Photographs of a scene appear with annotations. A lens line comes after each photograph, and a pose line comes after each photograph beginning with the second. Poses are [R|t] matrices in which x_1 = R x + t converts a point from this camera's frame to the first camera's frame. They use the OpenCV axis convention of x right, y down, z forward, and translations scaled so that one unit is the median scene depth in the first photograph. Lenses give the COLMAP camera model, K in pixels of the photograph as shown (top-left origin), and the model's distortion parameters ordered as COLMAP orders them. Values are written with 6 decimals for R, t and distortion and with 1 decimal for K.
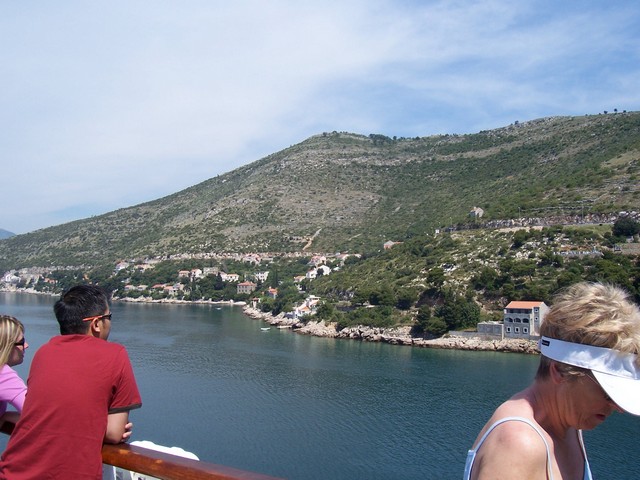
lens RADIAL K [[679.6, 0, 320.0], [0, 679.6, 240.0], [0, 0, 1]] dist [-0.180978, 0.391823]
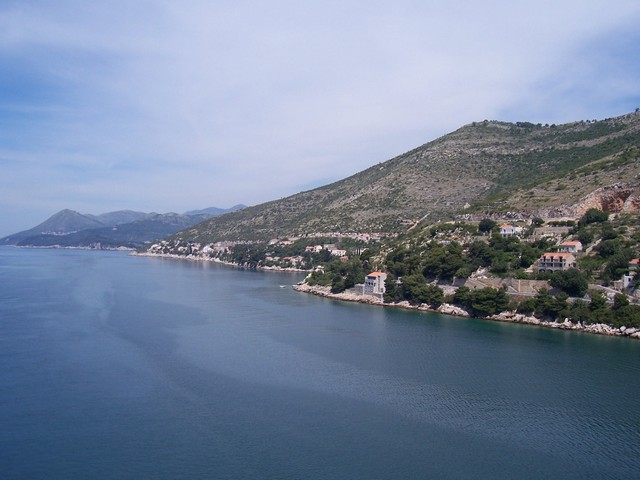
lens RADIAL K [[679.6, 0, 320.0], [0, 679.6, 240.0], [0, 0, 1]] dist [-0.180978, 0.391823]
pose [[0.940413, 0.015633, -0.339674, 0.190567], [-0.002433, 0.999226, 0.039253, -0.013061], [0.340025, -0.036087, 0.939724, -0.152105]]
